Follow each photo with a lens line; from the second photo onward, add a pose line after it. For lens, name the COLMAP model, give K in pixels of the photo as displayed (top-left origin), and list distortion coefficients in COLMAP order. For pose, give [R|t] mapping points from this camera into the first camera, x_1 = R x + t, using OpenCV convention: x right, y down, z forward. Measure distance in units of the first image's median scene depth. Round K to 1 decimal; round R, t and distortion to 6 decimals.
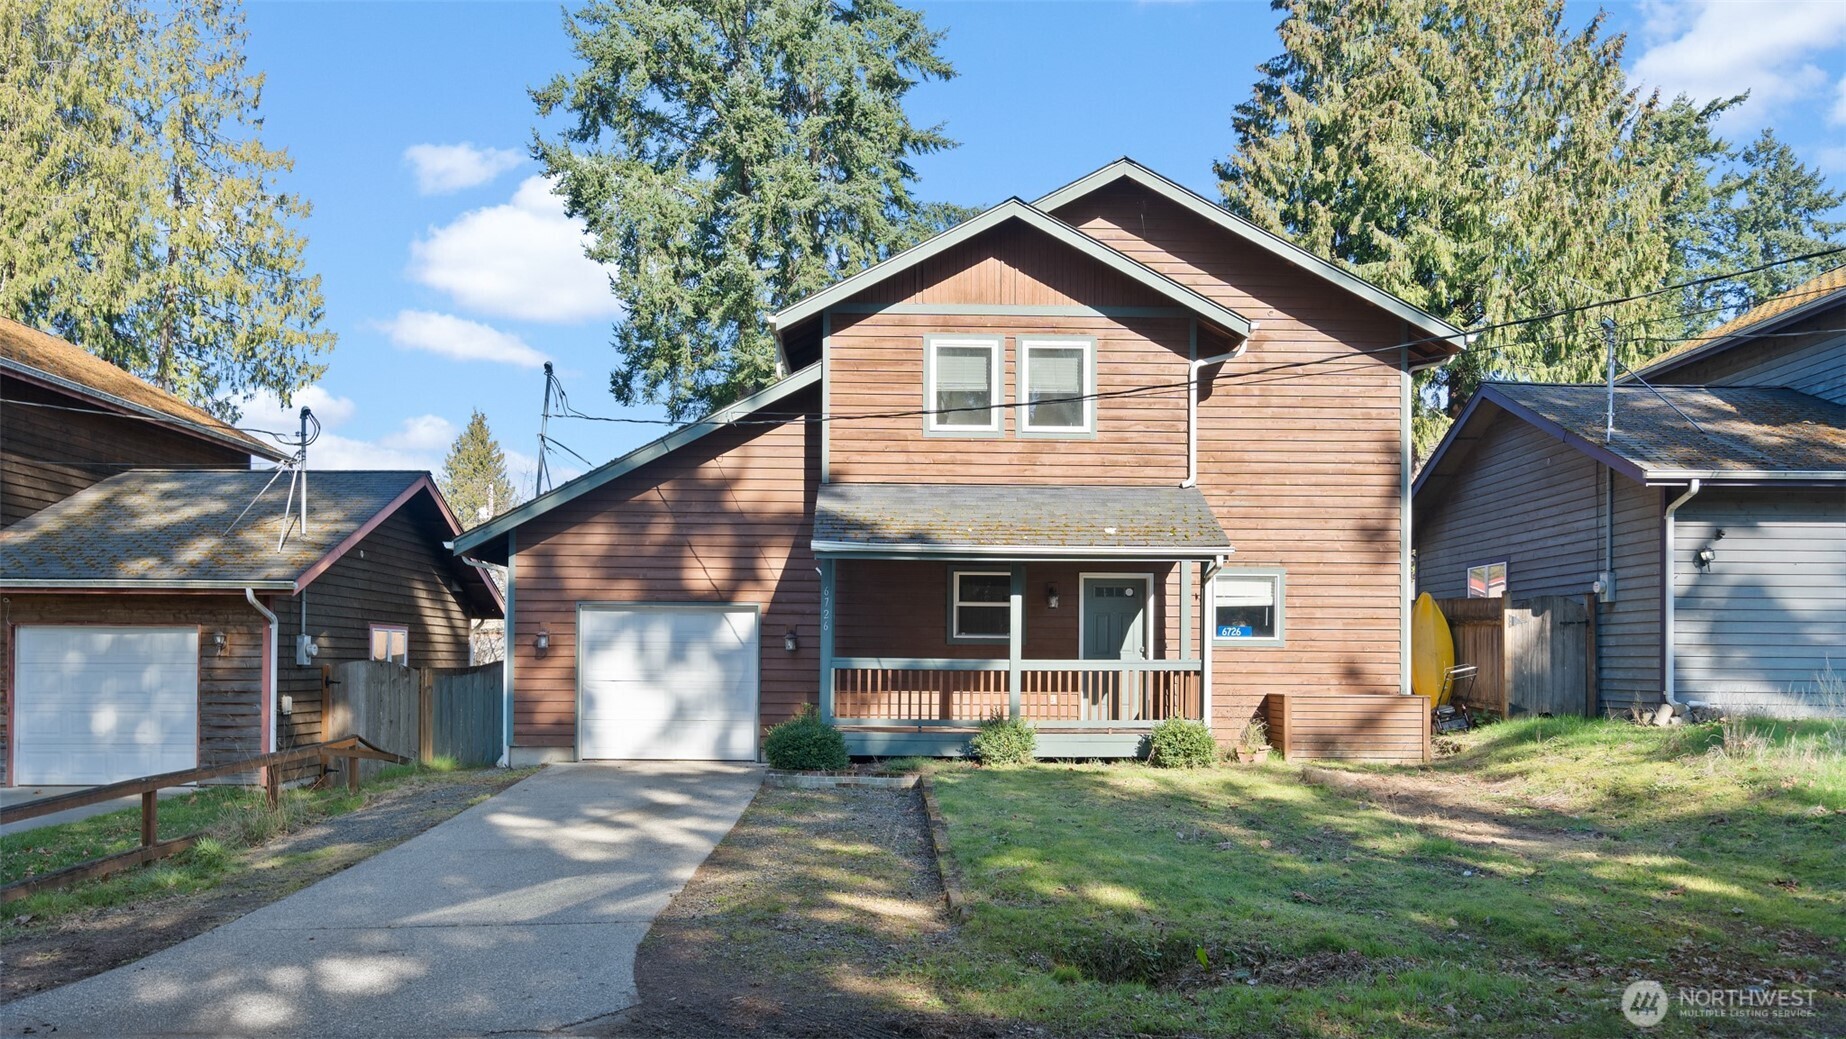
lens RADIAL K [[1386.4, 0, 925.1], [0, 1386.4, 576.9], [0, 0, 1]] dist [0.004448, 0.002264]
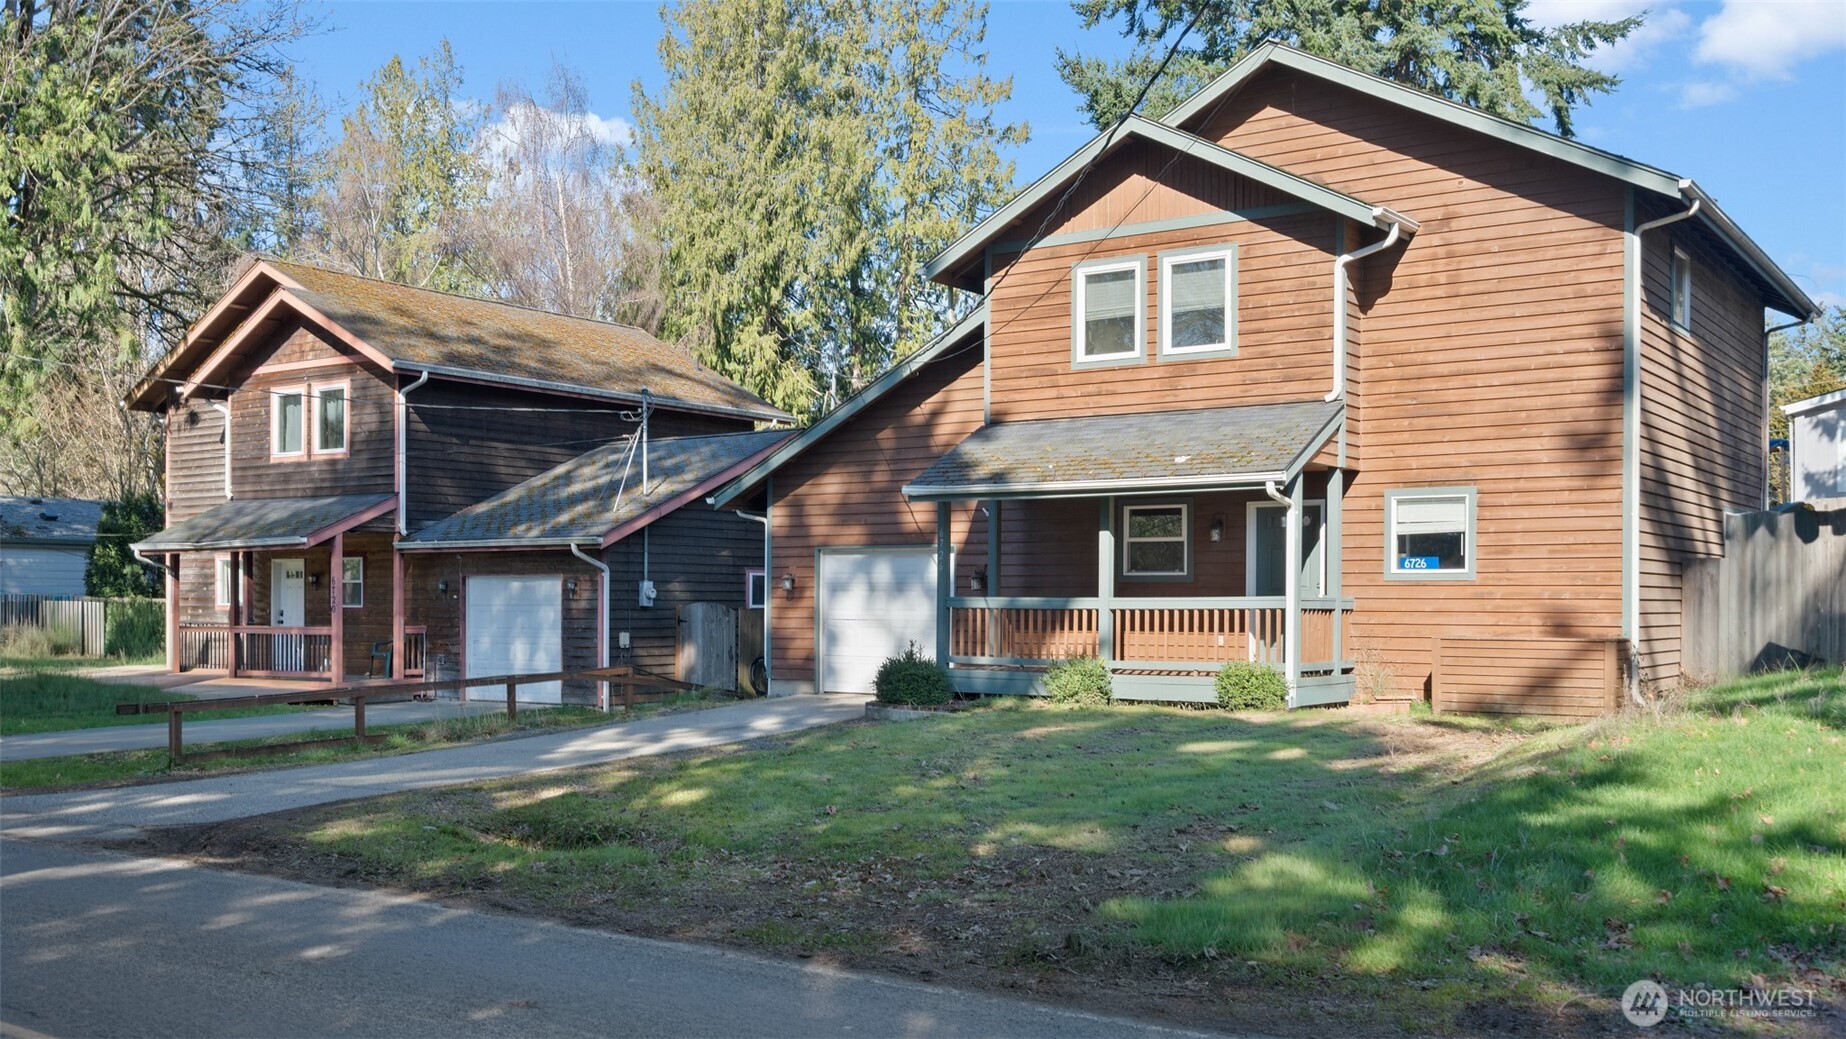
lens RADIAL K [[1715.1, 0, 923.0], [0, 1715.1, 519.5], [0, 0, 1]] dist [0.001839, 0.001320]
pose [[0.808988, -0.033816, -0.586851, 0.610570], [0.039686, 0.999208, -0.002869, 0.003412], [0.586484, -0.020968, 0.809690, -0.039617]]
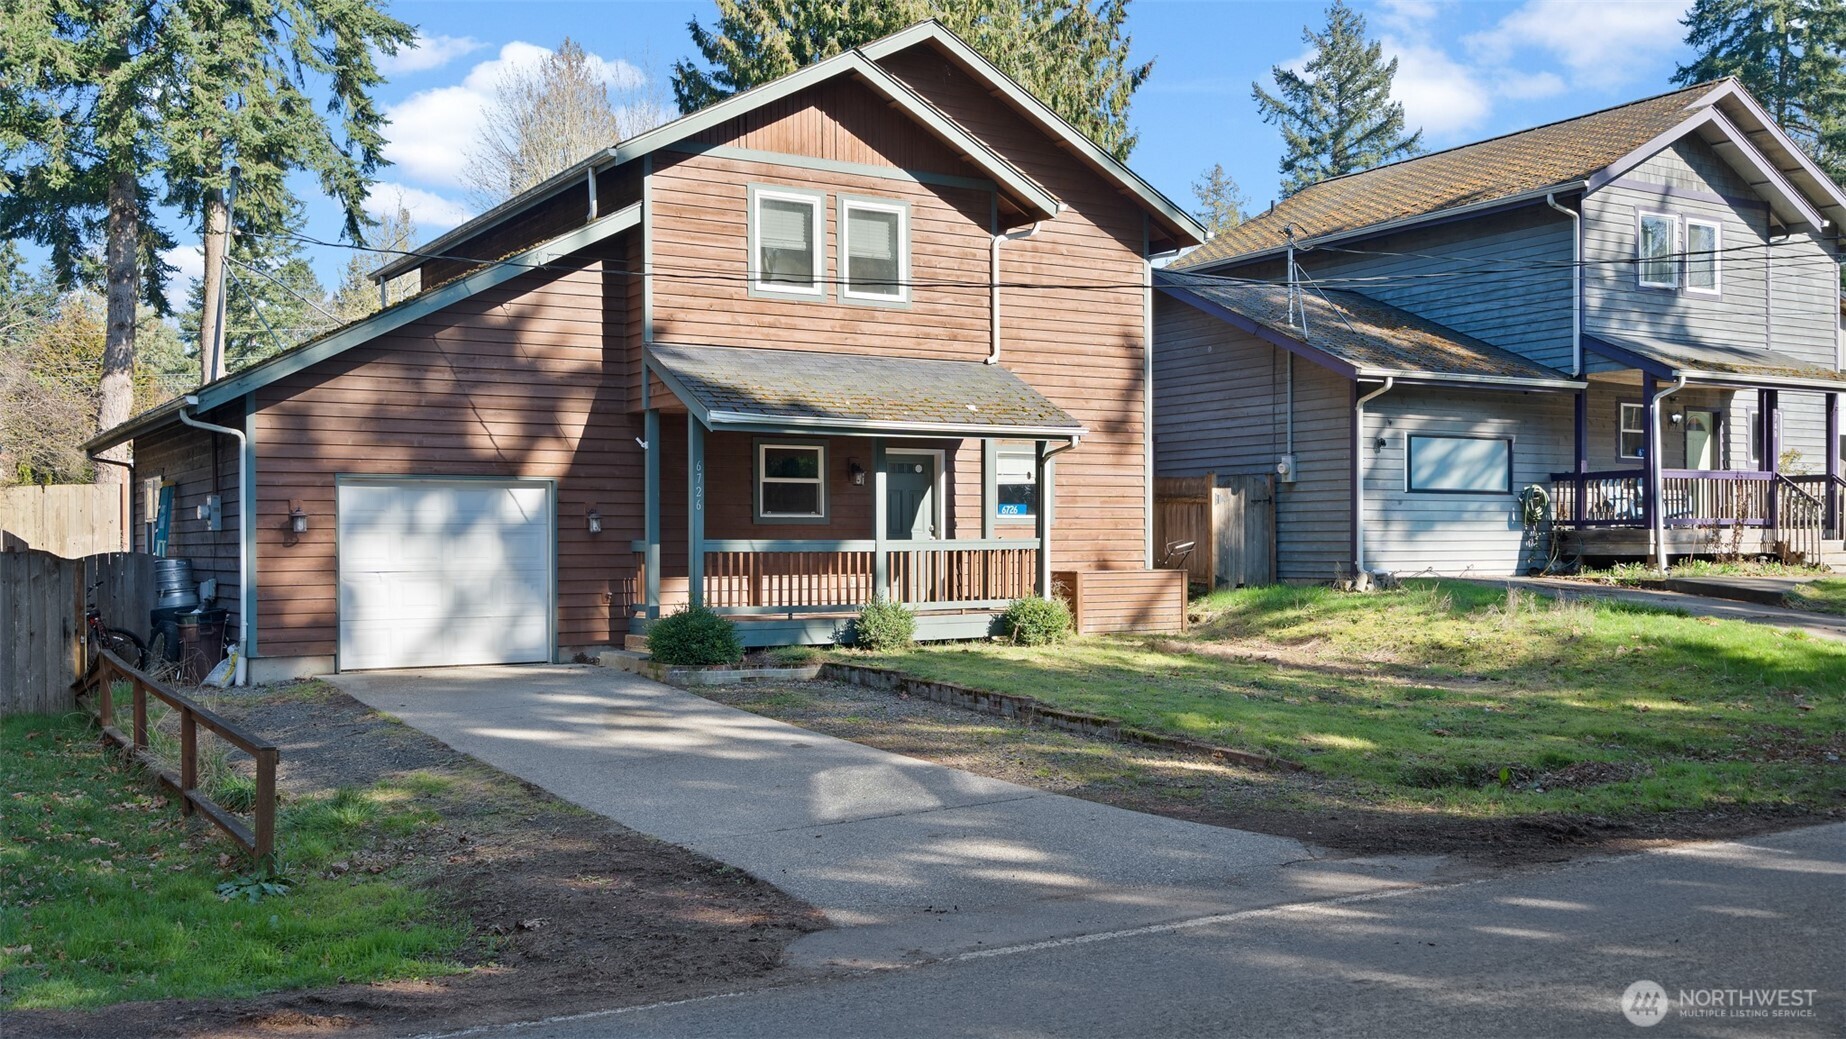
lens RADIAL K [[1704.9, 0, 923.6], [0, 1704.9, 450.1], [0, 0, 1]] dist [0.000914, 0.000500]
pose [[0.861652, 0.015933, 0.507250, -0.462181], [-0.020612, 0.999781, 0.003610, -0.006408], [-0.507081, -0.013567, 0.861791, -0.022771]]
